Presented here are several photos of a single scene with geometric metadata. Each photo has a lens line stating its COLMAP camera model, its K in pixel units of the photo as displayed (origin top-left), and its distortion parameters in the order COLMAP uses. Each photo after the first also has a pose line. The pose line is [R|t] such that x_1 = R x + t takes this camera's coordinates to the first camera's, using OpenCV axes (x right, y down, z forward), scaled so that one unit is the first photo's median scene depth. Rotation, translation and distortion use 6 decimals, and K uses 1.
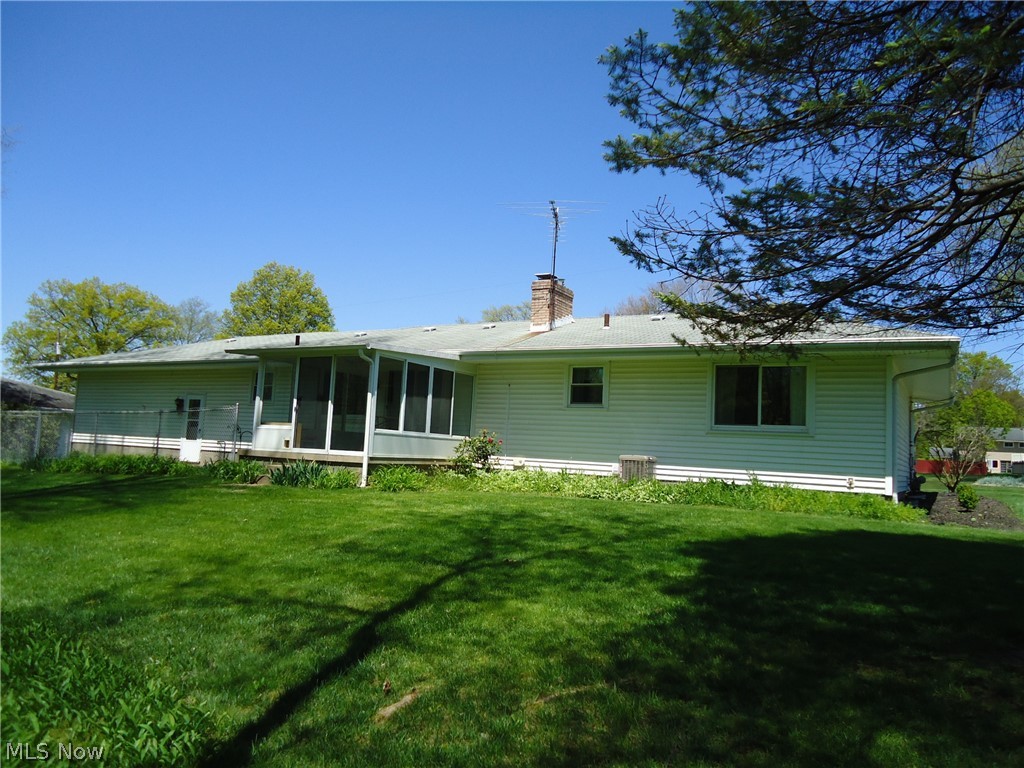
lens RADIAL K [[779.9, 0, 512.0], [0, 779.9, 384.0], [0, 0, 1]] dist [-0.002161, 0.001267]
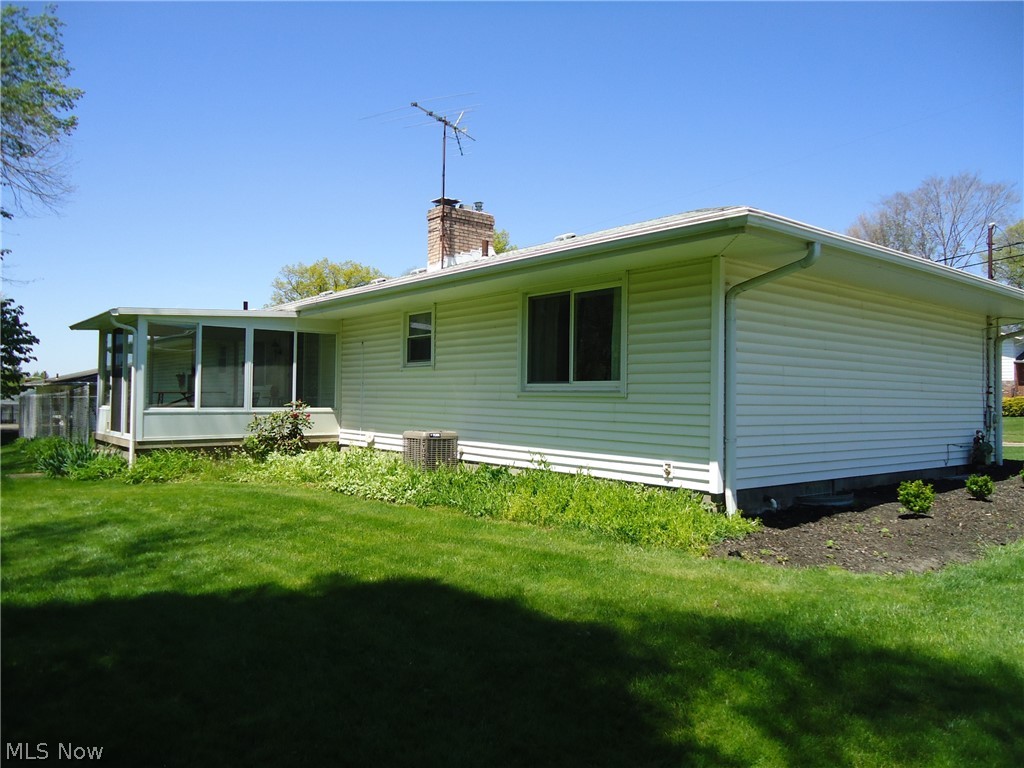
lens RADIAL K [[779.9, 0, 512.0], [0, 779.9, 384.0], [0, 0, 1]] dist [-0.002161, 0.001267]
pose [[0.910940, -0.044983, -0.410080, 0.523486], [0.070289, 0.996427, 0.046835, 0.019034], [0.406508, -0.071488, 0.910846, 0.358118]]
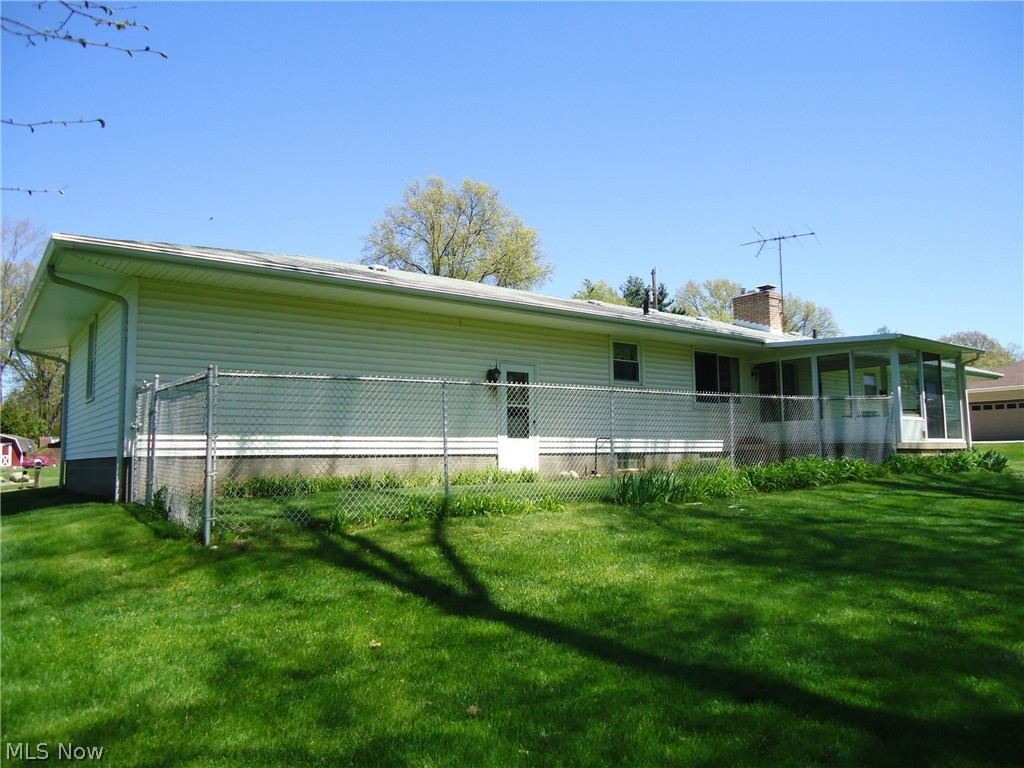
lens RADIAL K [[779.9, 0, 512.0], [0, 779.9, 384.0], [0, 0, 1]] dist [-0.002161, 0.001267]
pose [[0.411136, 0.003328, 0.911568, -0.953228], [-0.063382, 0.997678, 0.024944, 0.016581], [-0.909368, -0.068032, 0.410392, 0.764238]]
